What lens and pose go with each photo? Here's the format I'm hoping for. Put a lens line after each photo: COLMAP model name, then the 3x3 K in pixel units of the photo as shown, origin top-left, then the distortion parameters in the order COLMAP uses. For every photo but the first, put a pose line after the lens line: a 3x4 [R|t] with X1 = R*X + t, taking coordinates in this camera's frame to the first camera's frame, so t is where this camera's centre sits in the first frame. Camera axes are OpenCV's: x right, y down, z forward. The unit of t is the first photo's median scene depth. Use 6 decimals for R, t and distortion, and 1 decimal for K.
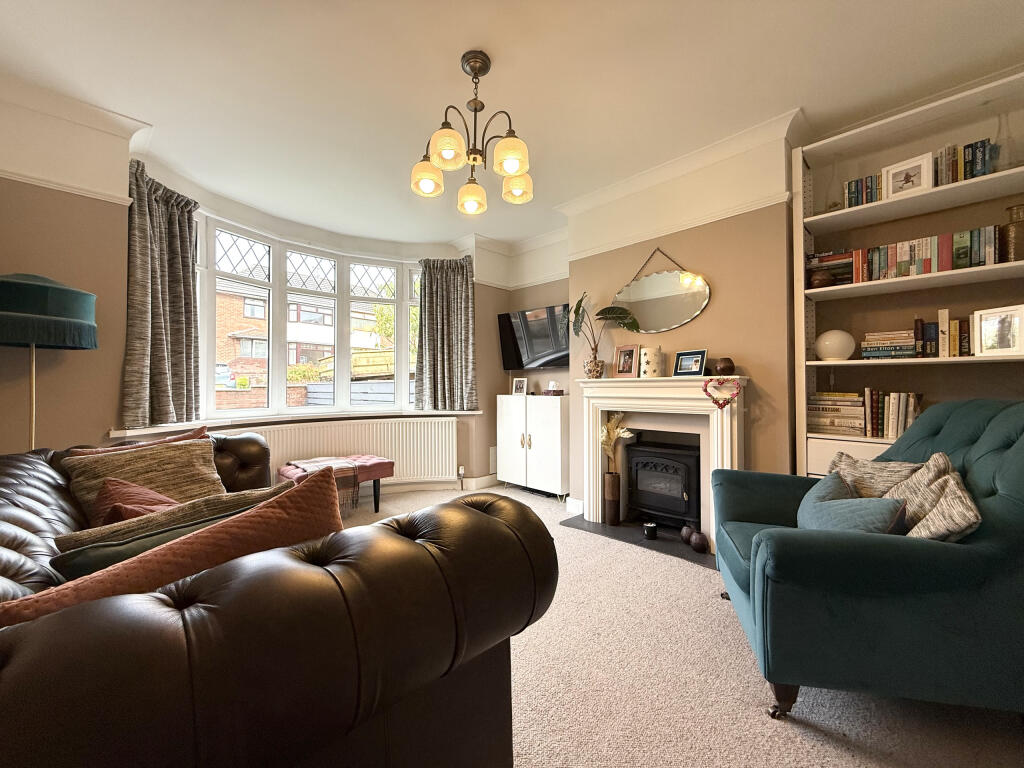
lens RADIAL K [[409.9, 0, 502.3], [0, 409.9, 382.3], [0, 0, 1]] dist [-0.000496, 0.000168]
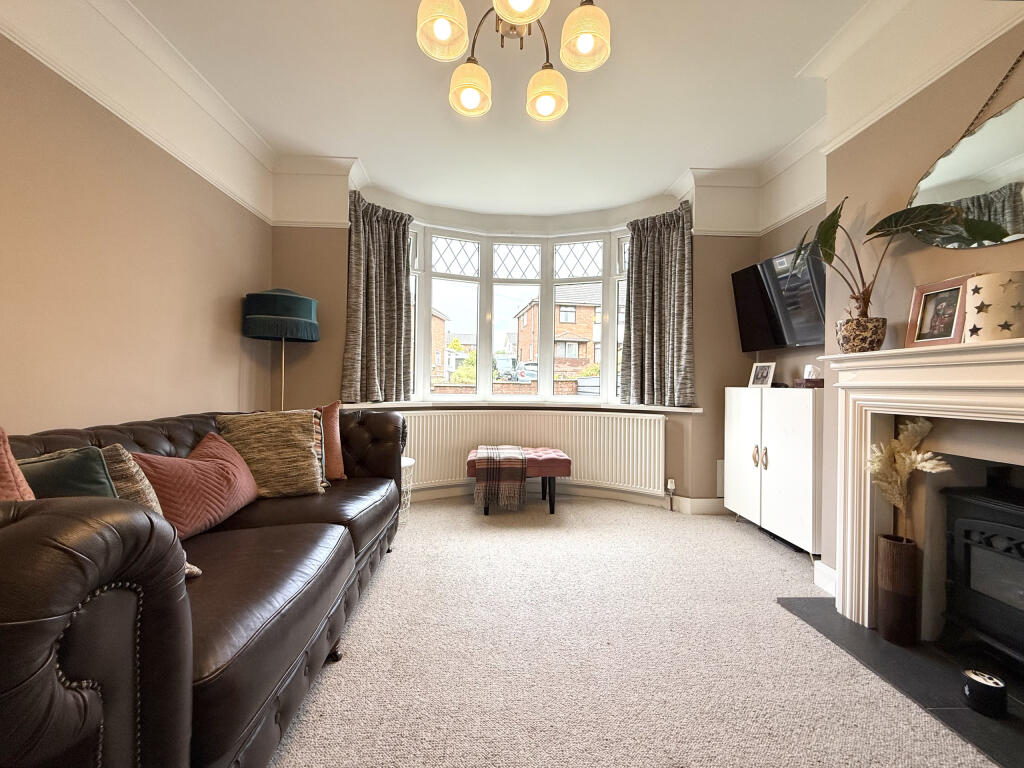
lens RADIAL K [[409.9, 0, 504.9], [0, 409.9, 382.9], [0, 0, 1]] dist [-0.000496, 0.000168]
pose [[0.743135, 0.010404, -0.669061, 0.240355], [-0.008017, 0.999946, 0.006645, 0.029797], [0.669094, 0.000426, 0.743178, 0.297630]]
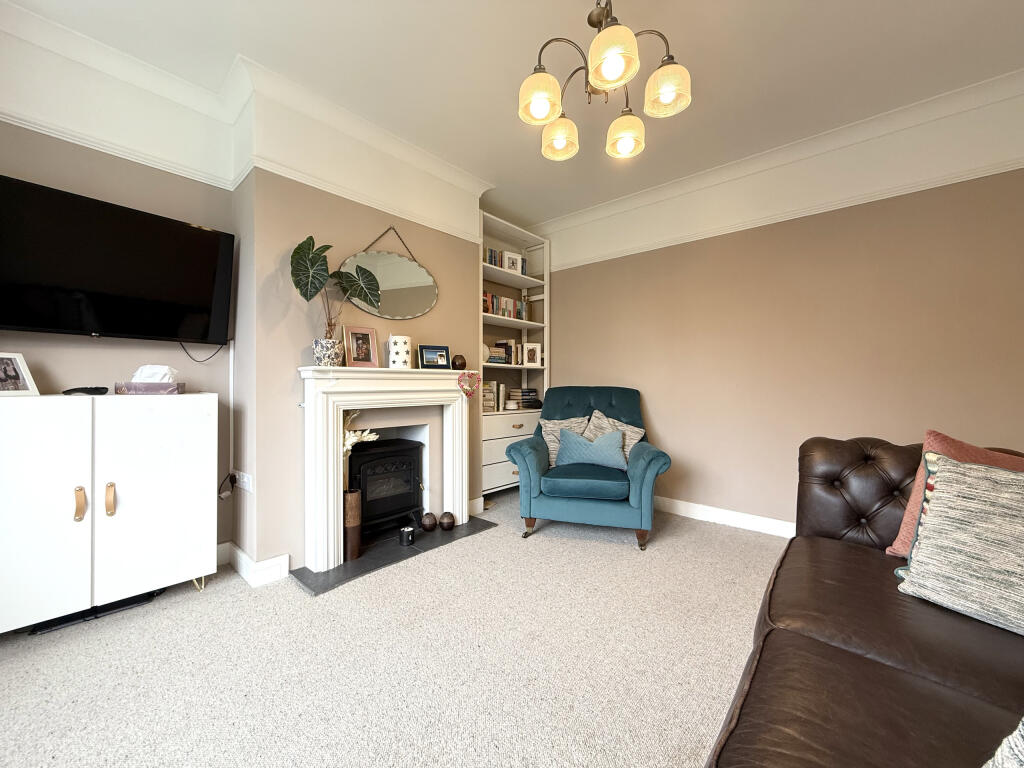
lens RADIAL K [[409.9, 0, 509.7], [0, 409.9, 381.3], [0, 0, 1]] dist [-0.000496, 0.000168]
pose [[-0.076769, 0.004796, 0.997037, -0.511032], [-0.016340, 0.999848, -0.006068, 0.016278], [-0.996915, -0.016758, -0.076679, 0.752974]]
